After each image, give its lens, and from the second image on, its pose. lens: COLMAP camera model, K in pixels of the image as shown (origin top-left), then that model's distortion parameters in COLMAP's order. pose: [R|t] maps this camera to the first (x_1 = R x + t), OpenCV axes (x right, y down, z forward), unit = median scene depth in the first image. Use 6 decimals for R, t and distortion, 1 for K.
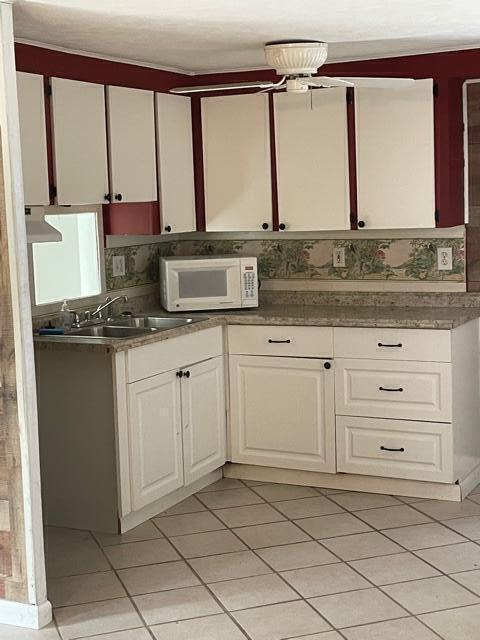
lens RADIAL K [[1035.5, 0, 241.2], [0, 1035.5, 321.9], [0, 0, 1]] dist [0.037564, 0.000000]
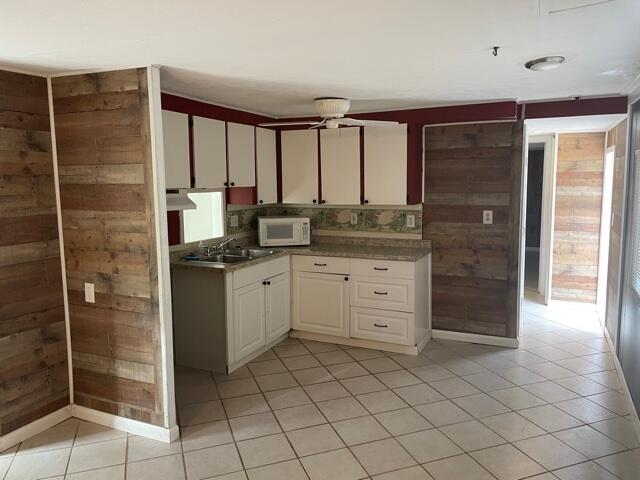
lens RADIAL K [[481.8, 0, 319.1], [0, 481.8, 234.7], [0, 0, 1]] dist [0.029757, -0.007210]
pose [[0.999494, 0.021963, 0.023019, 0.014569], [-0.021766, 0.999725, -0.008775, -0.028390], [-0.023205, 0.008269, 0.999697, 0.158615]]
